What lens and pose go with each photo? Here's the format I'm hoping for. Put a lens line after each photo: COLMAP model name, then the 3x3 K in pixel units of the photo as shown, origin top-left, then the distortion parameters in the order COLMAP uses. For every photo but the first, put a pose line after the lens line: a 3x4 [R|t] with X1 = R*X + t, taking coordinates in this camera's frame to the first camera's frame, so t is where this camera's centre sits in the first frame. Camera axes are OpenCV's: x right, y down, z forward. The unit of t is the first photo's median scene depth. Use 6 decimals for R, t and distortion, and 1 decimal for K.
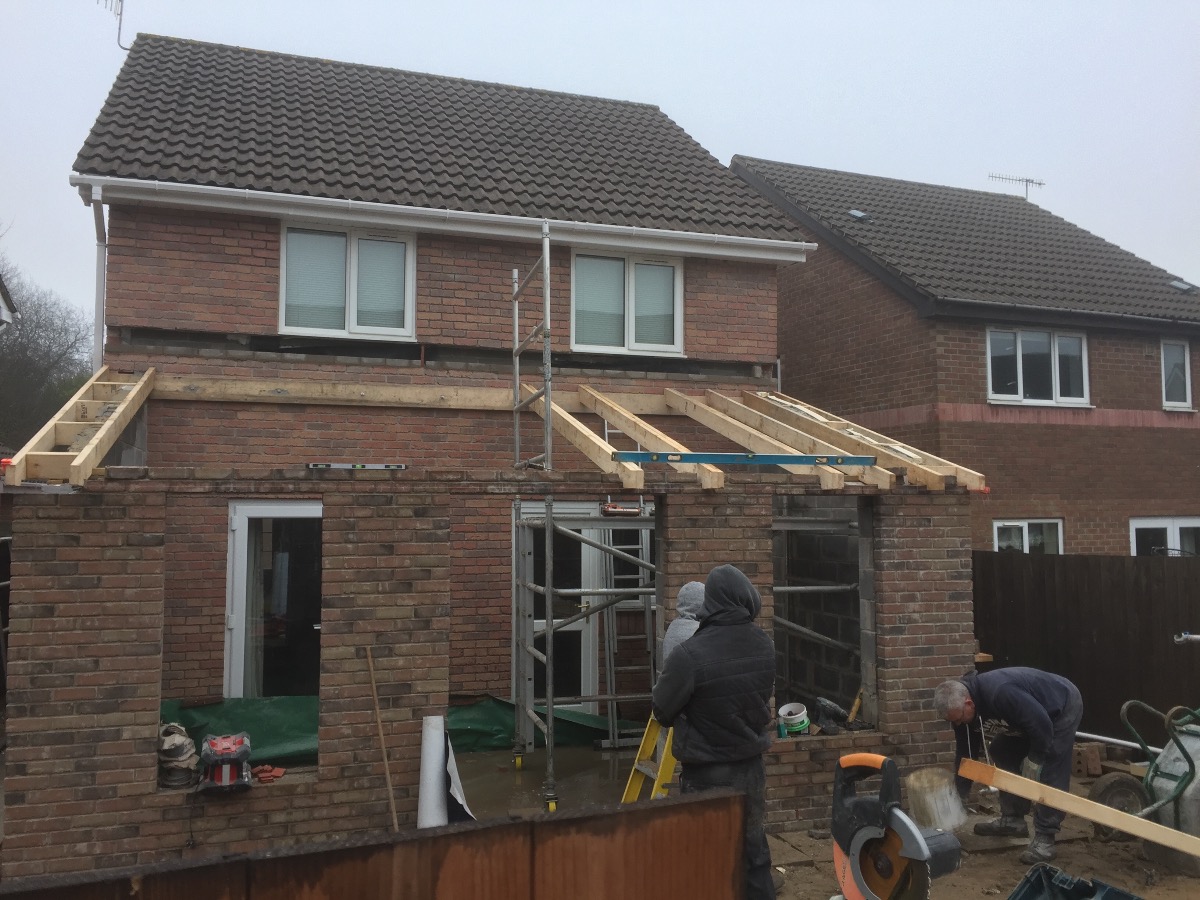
lens RADIAL K [[1029.7, 0, 594.3], [0, 1029.7, 435.5], [0, 0, 1]] dist [0.087115, -0.116096]
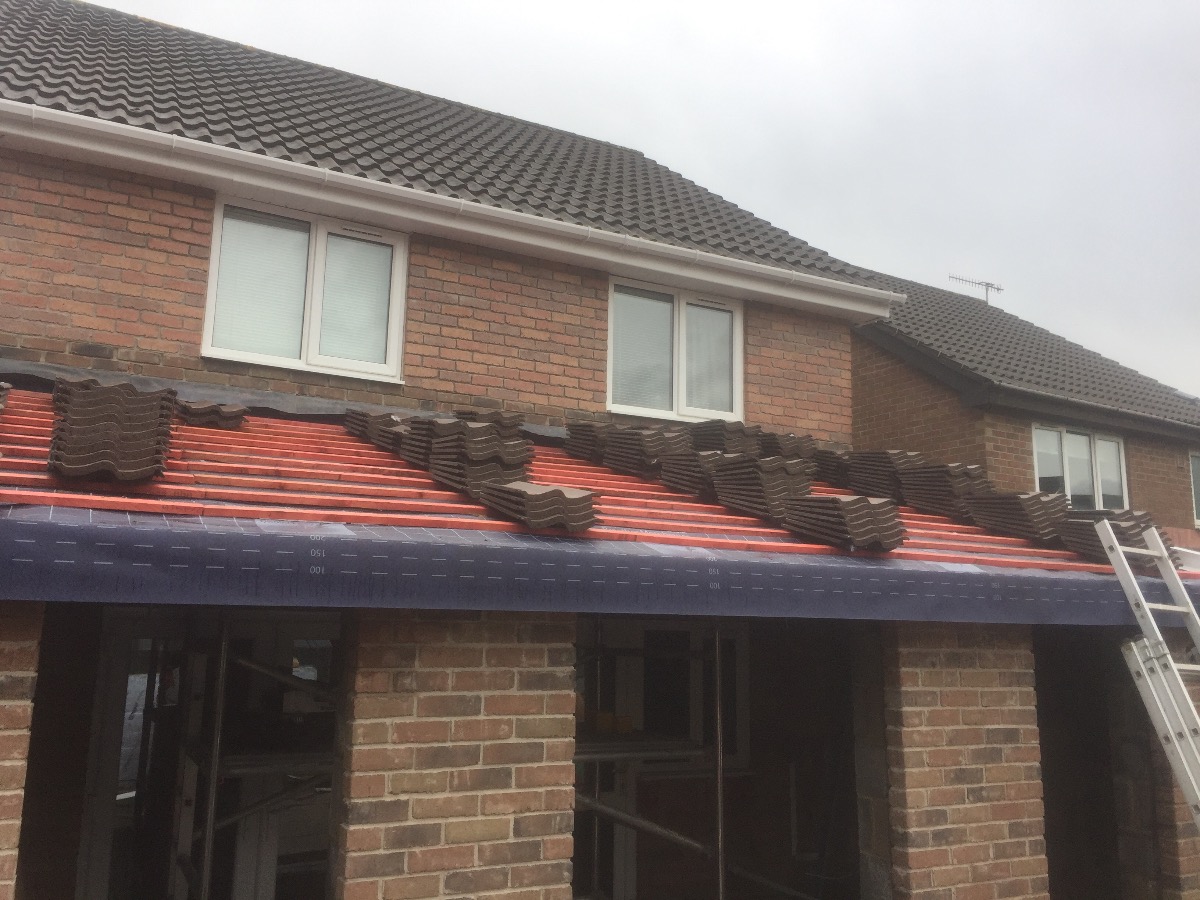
lens RADIAL K [[1029.7, 0, 597.3], [0, 1029.7, 440.2], [0, 0, 1]] dist [0.087115, -0.116096]
pose [[0.986686, 0.046330, 0.155895, -0.150126], [-0.029150, 0.993422, -0.110740, 0.020953], [-0.160000, 0.104721, 0.981546, 0.299071]]
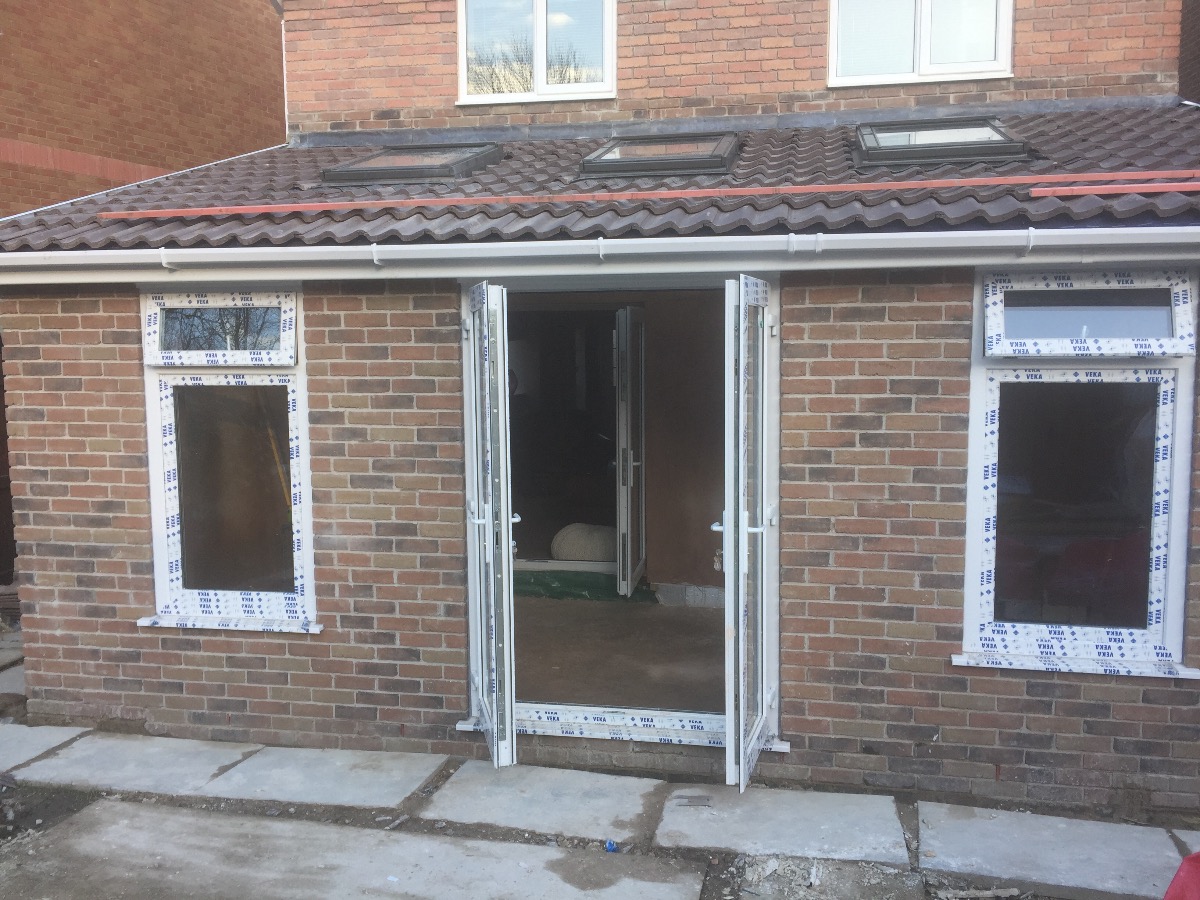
lens RADIAL K [[1029.7, 0, 596.1], [0, 1029.7, 438.2], [0, 0, 1]] dist [0.087115, -0.116096]
pose [[0.872596, 0.041733, -0.486656, 0.210435], [0.042863, 0.985957, 0.161406, 0.037017], [0.486558, -0.161702, 0.858553, 0.270587]]
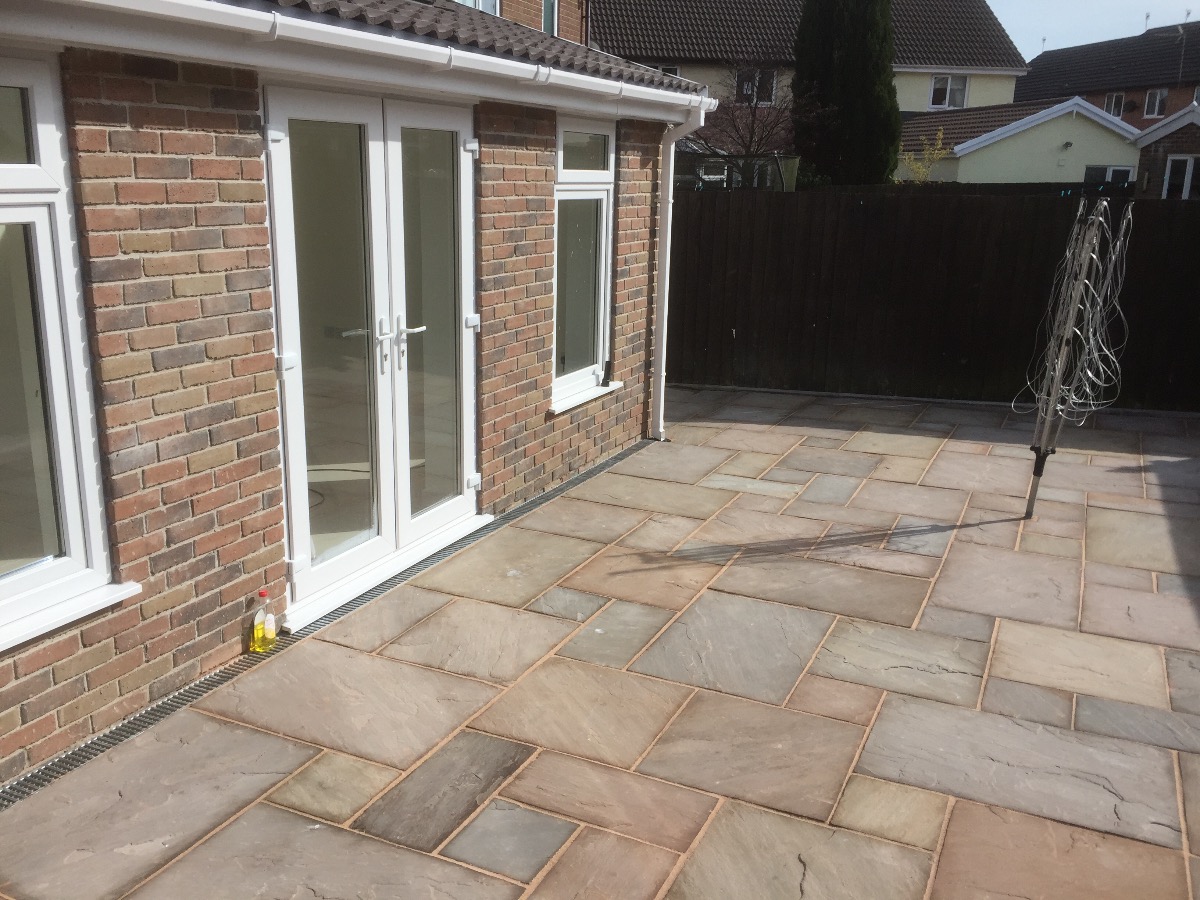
lens RADIAL K [[1029.7, 0, 604.6], [0, 1029.7, 439.5], [0, 0, 1]] dist [0.087115, -0.116096]
pose [[0.685160, -0.168497, 0.708636, -0.303138], [-0.077570, 0.950465, 0.300998, 0.042463], [-0.724250, -0.261201, 0.638150, 0.305847]]
